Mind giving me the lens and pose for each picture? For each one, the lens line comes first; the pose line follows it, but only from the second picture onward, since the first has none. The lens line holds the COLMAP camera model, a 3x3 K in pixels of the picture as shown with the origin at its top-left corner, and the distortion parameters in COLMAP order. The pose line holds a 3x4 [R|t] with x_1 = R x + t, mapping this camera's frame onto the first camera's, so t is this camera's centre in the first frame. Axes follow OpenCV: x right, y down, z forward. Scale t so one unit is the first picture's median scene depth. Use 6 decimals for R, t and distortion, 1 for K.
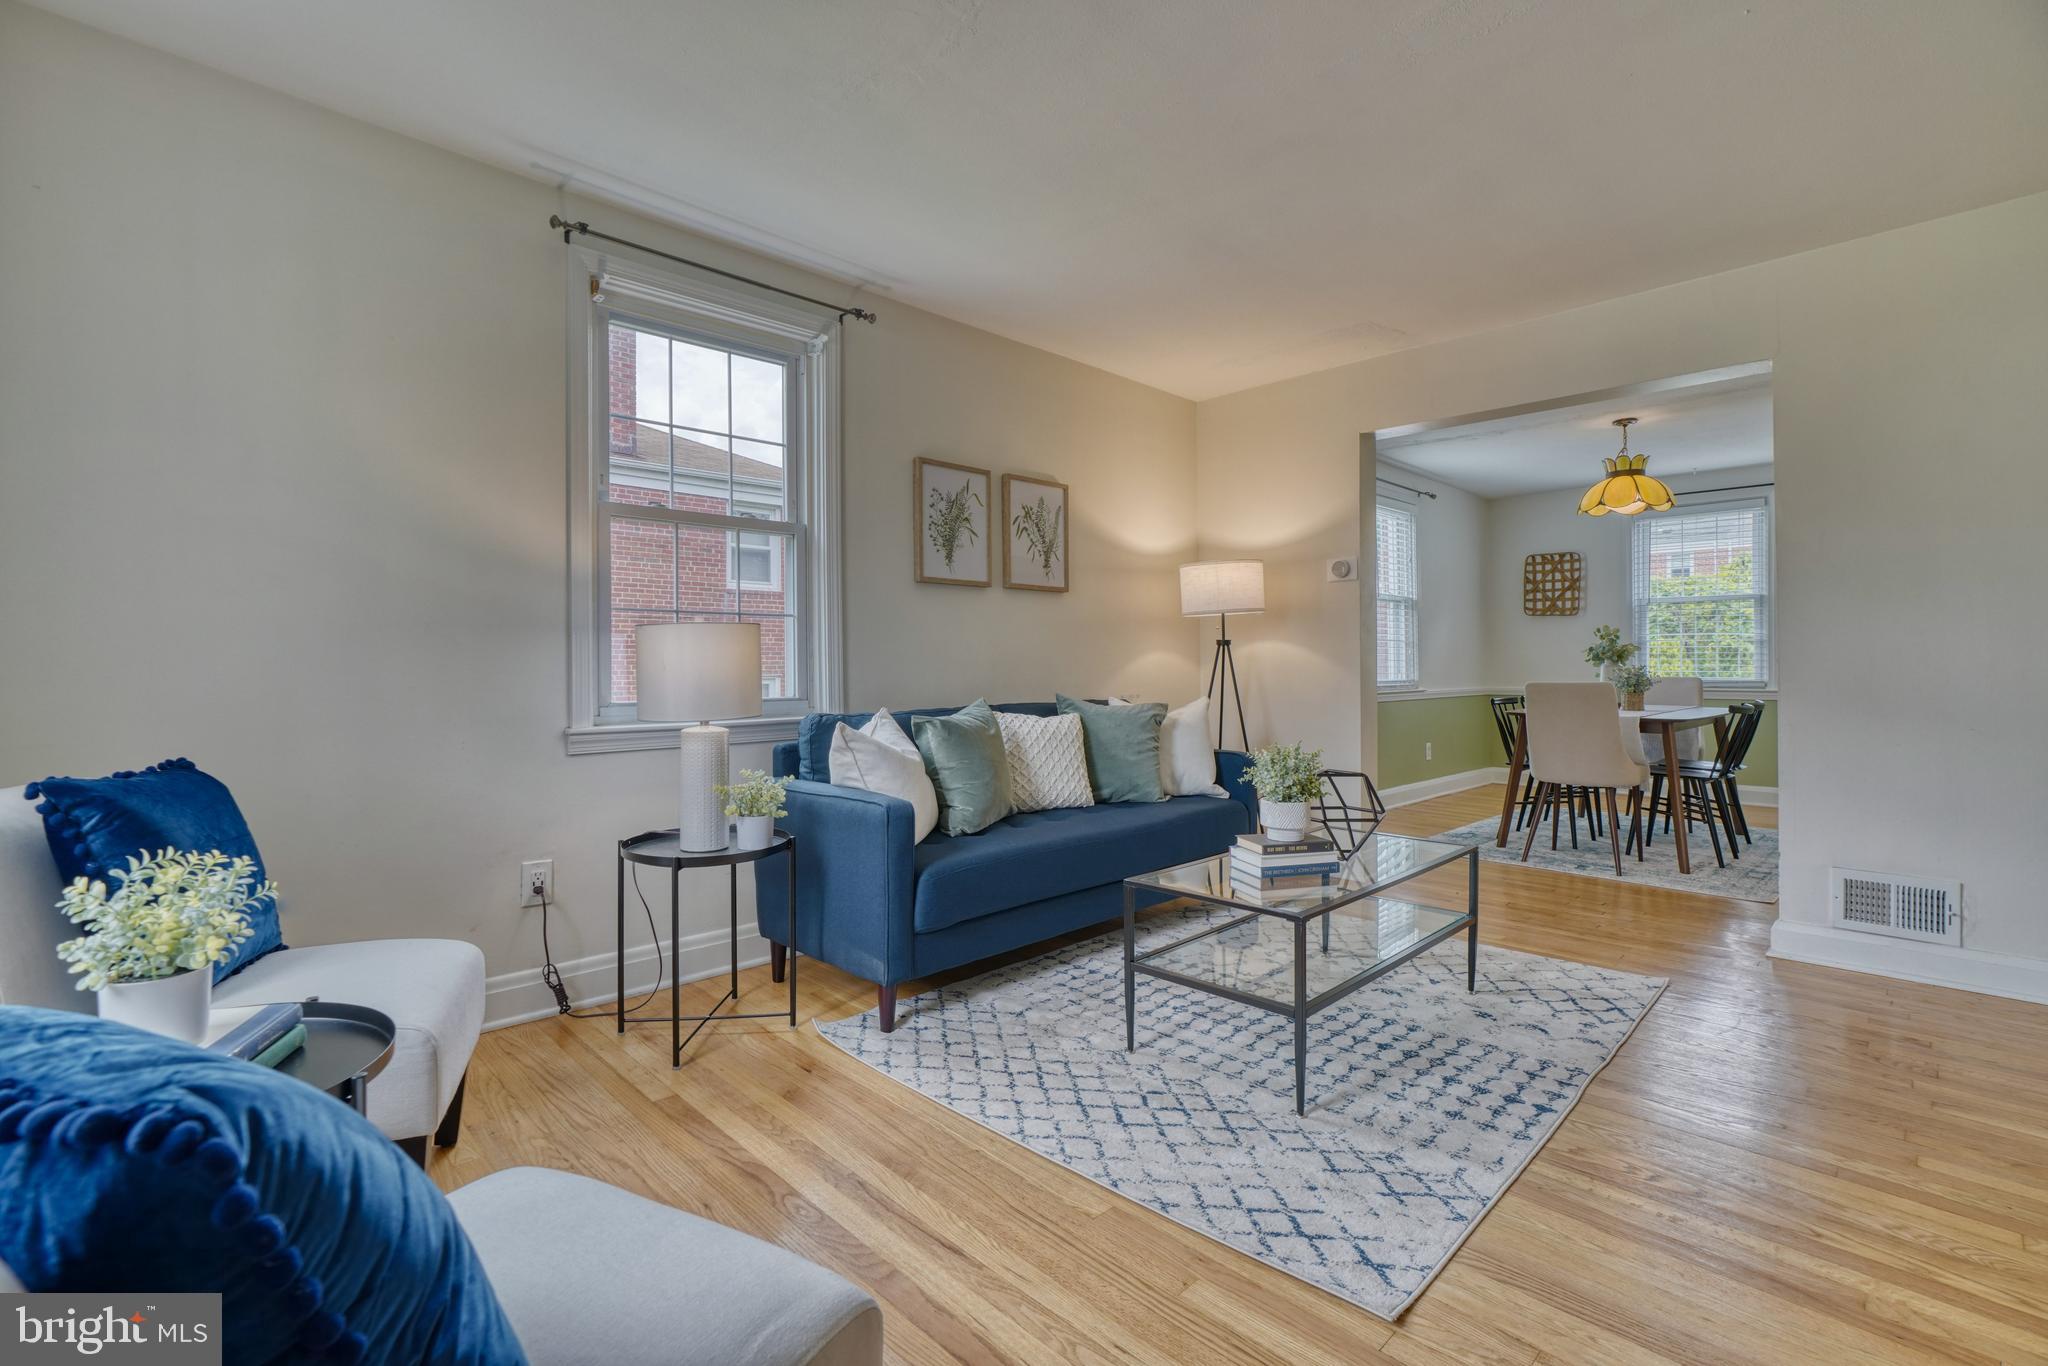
lens RADIAL K [[917.4, 0, 999.1], [0, 917.4, 670.9], [0, 0, 1]] dist [-0.012204, 0.005498]
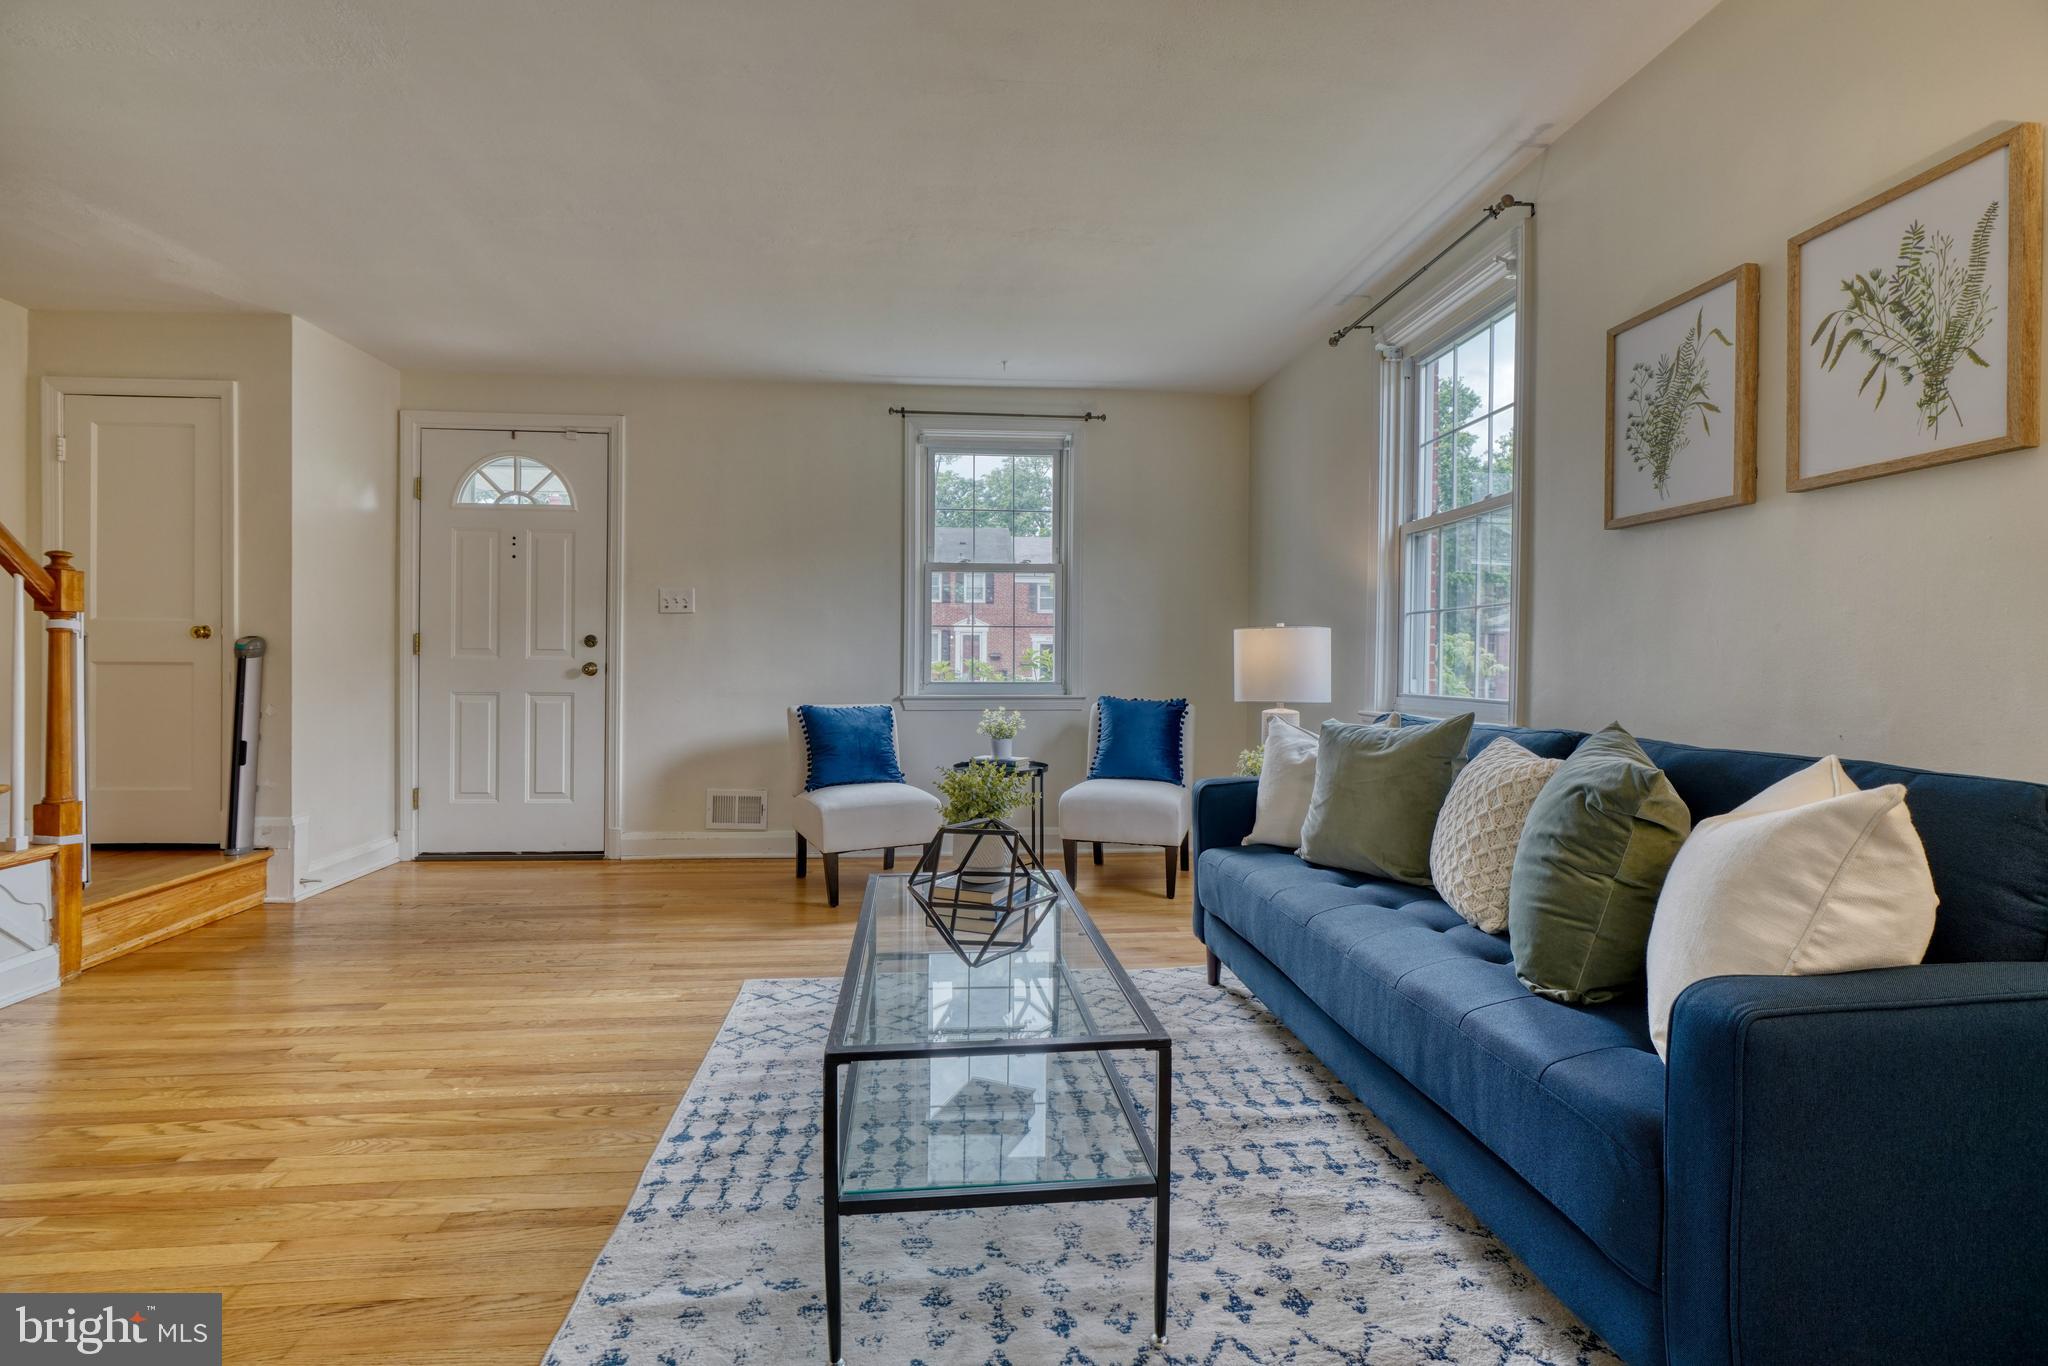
lens RADIAL K [[917.4, 0, 1019.6], [0, 917.4, 663.6], [0, 0, 1]] dist [-0.012204, 0.005498]
pose [[-0.614283, 0.000796, -0.789086, 0.802401], [-0.011144, 0.999891, 0.009684, -0.008907], [0.789007, 0.014742, -0.614207, 1.316740]]
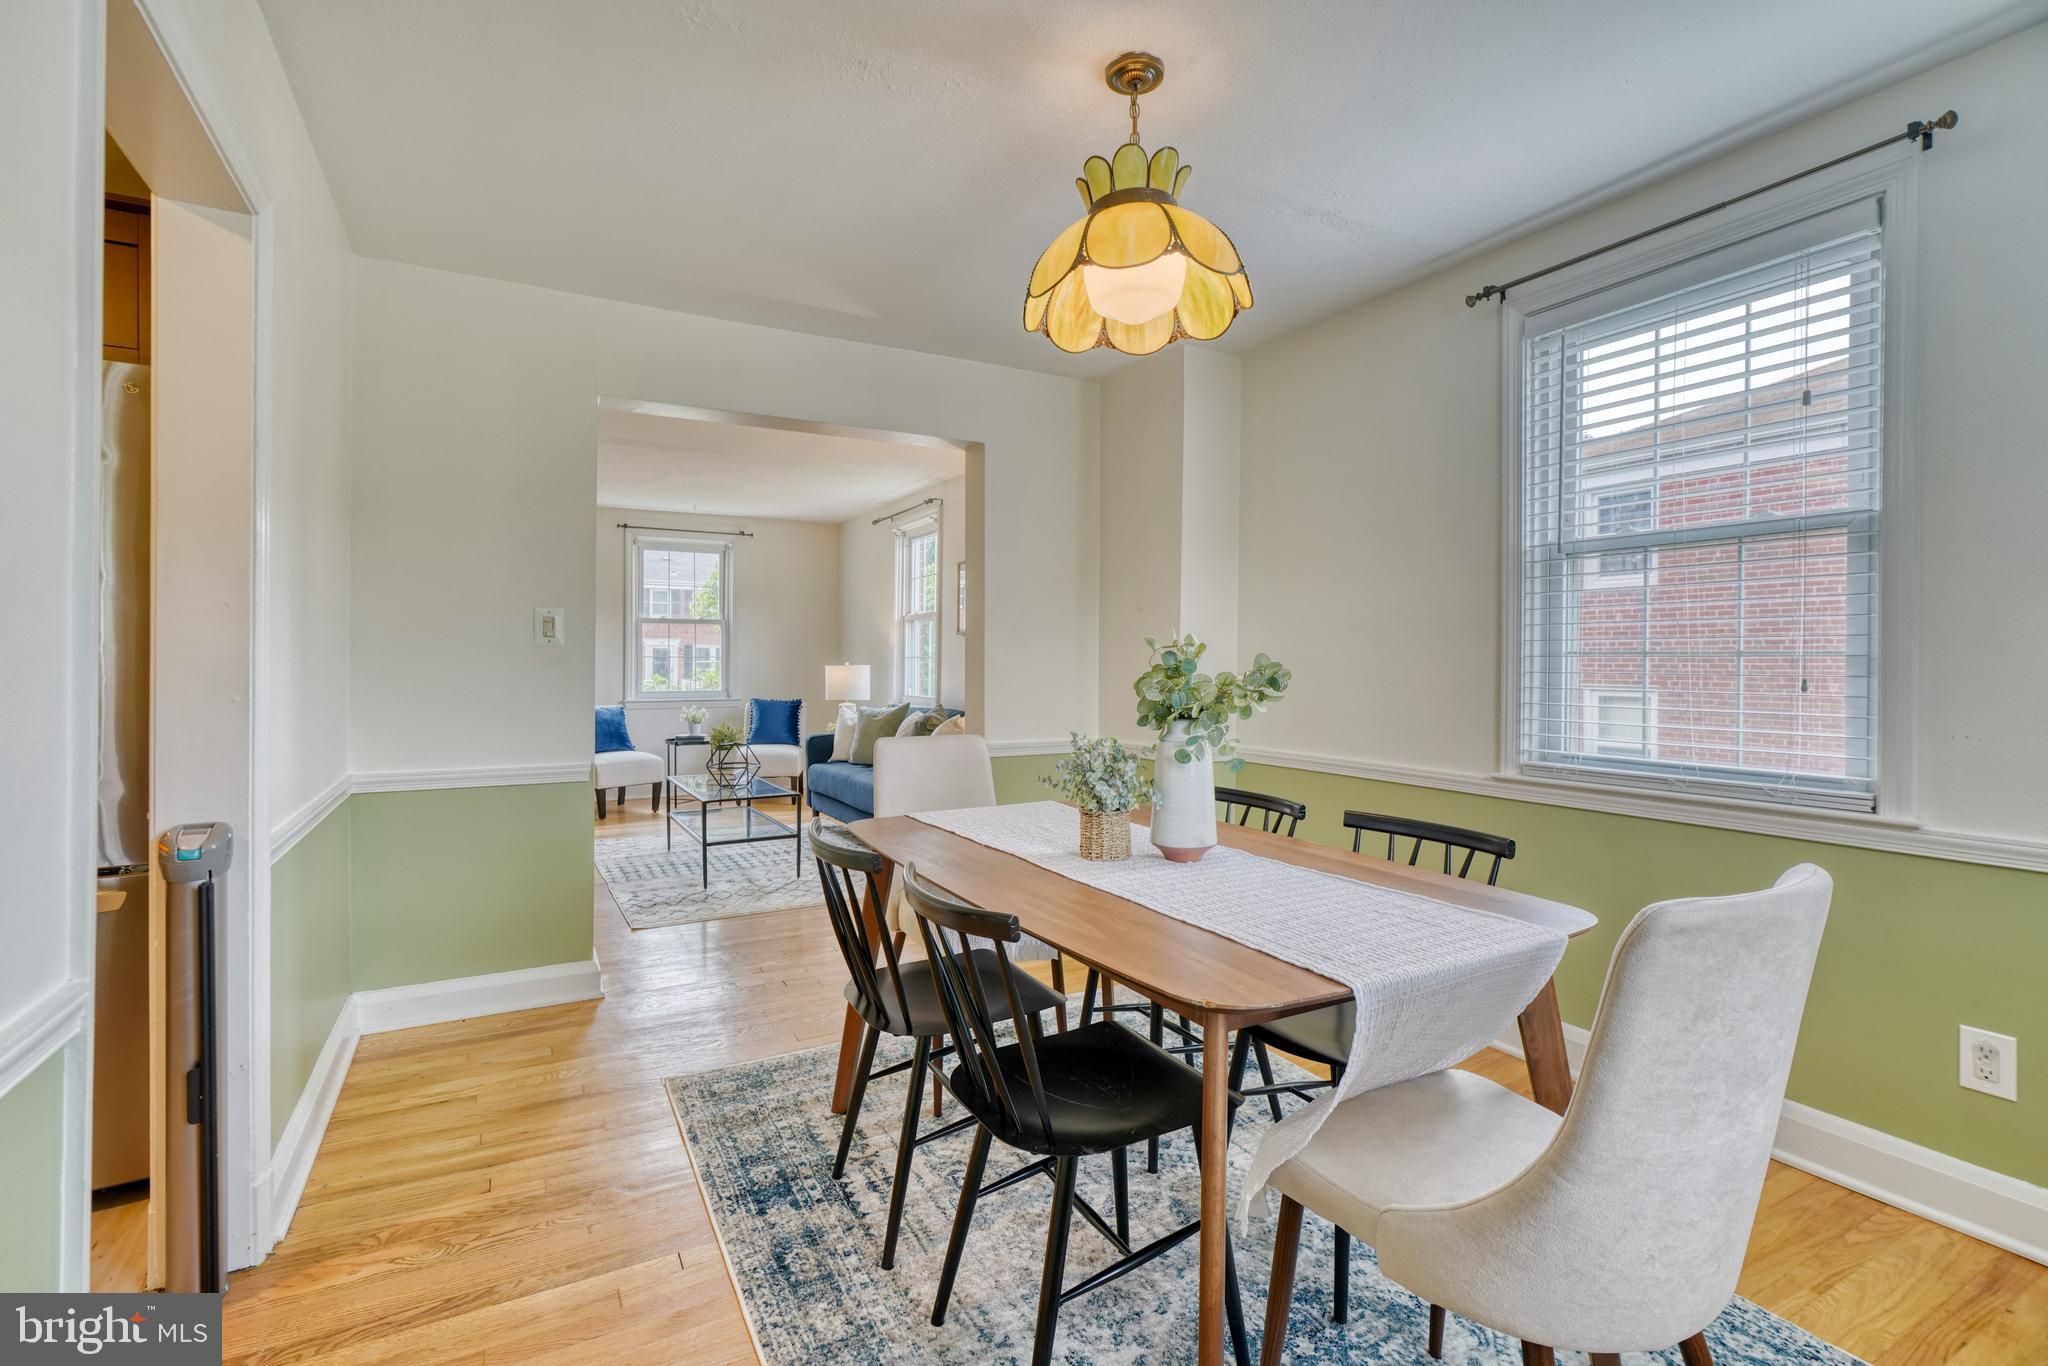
lens RADIAL K [[917.4, 0, 1005.7], [0, 917.4, 665.3], [0, 0, 1]] dist [-0.012204, 0.005498]
pose [[-0.253442, 0.004959, -0.967338, 1.917249], [-0.011427, 0.999902, 0.008120, -0.067728], [0.967283, 0.013112, -0.253360, 1.879927]]
